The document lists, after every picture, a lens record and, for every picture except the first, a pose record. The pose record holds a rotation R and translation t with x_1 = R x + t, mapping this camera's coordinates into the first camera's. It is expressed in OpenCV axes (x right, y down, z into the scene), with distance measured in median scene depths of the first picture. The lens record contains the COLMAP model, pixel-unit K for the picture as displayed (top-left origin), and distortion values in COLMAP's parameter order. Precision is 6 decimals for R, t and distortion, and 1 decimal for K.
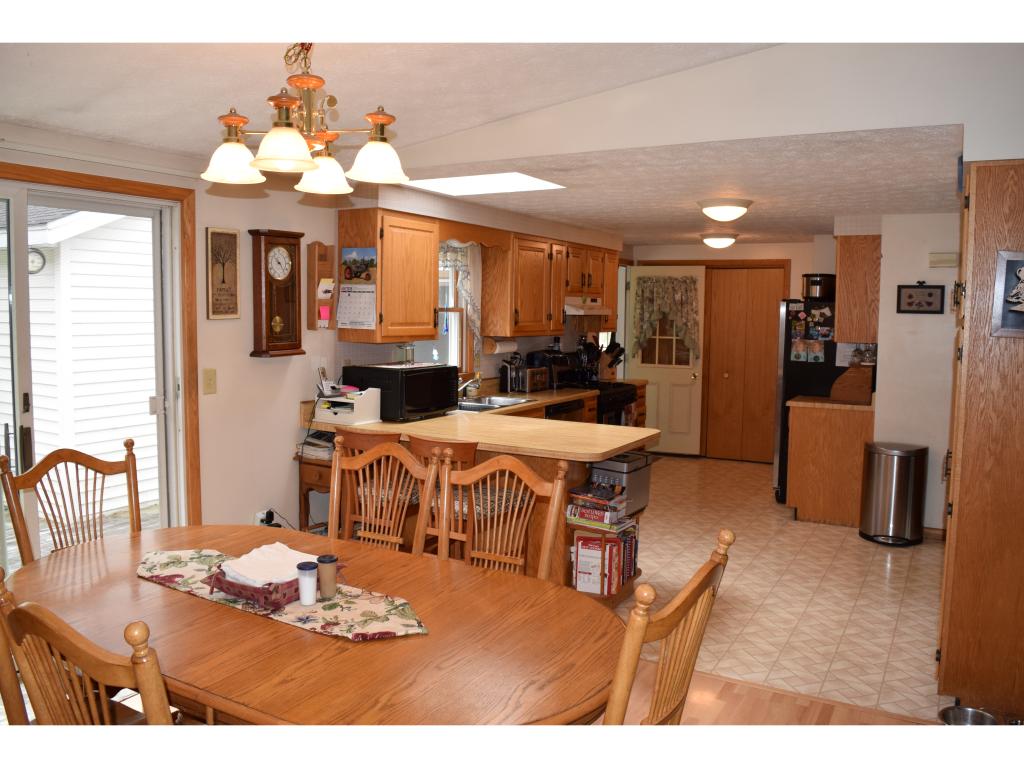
lens RADIAL K [[836.6, 0, 518.0], [0, 836.6, 380.9], [0, 0, 1]] dist [-0.027945, 0.010807]
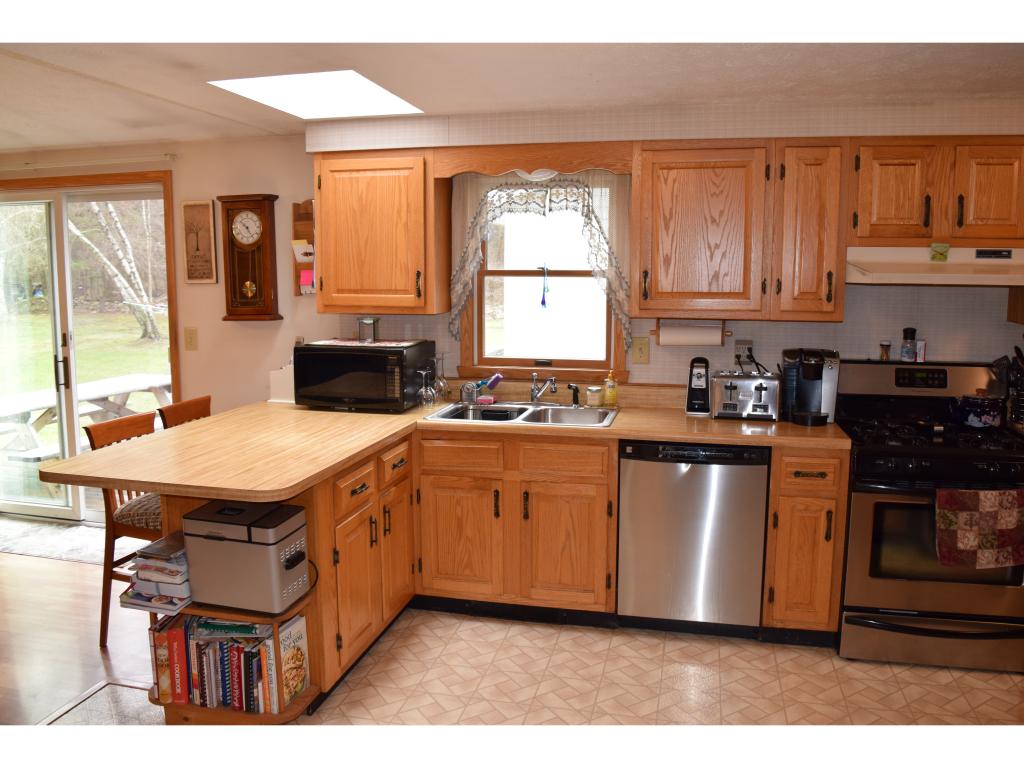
lens RADIAL K [[836.6, 0, 511.4], [0, 836.6, 384.5], [0, 0, 1]] dist [-0.027945, 0.010807]
pose [[0.260545, 0.108076, -0.959393, 0.824452], [-0.085673, 0.992383, 0.088526, -0.074952], [0.961653, 0.059129, 0.267820, 1.115714]]
